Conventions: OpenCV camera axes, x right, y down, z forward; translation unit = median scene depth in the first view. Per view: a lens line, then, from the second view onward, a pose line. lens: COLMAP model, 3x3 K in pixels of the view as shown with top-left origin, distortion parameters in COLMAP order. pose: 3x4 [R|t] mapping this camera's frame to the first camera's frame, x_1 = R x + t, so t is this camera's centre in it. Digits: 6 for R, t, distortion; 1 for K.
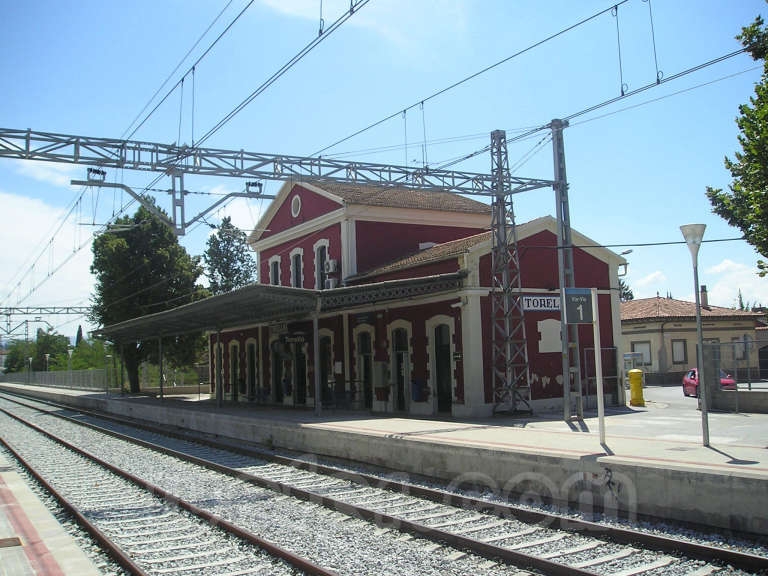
lens RADIAL K [[781.8, 0, 385.2], [0, 781.8, 270.6], [0, 0, 1]] dist [-0.104867, 0.000000]
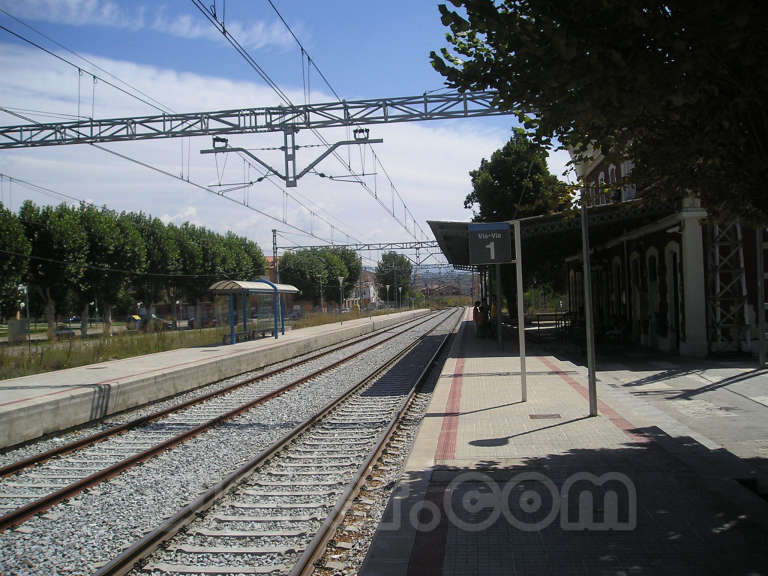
lens RADIAL K [[781.8, 0, 396.9], [0, 781.8, 285.6], [0, 0, 1]] dist [-0.104867, 0.000000]
pose [[0.810613, -0.004701, -0.585563, 0.338232], [0.074965, 0.992573, 0.095807, -0.000117], [0.580763, -0.121560, 0.804945, 0.107679]]
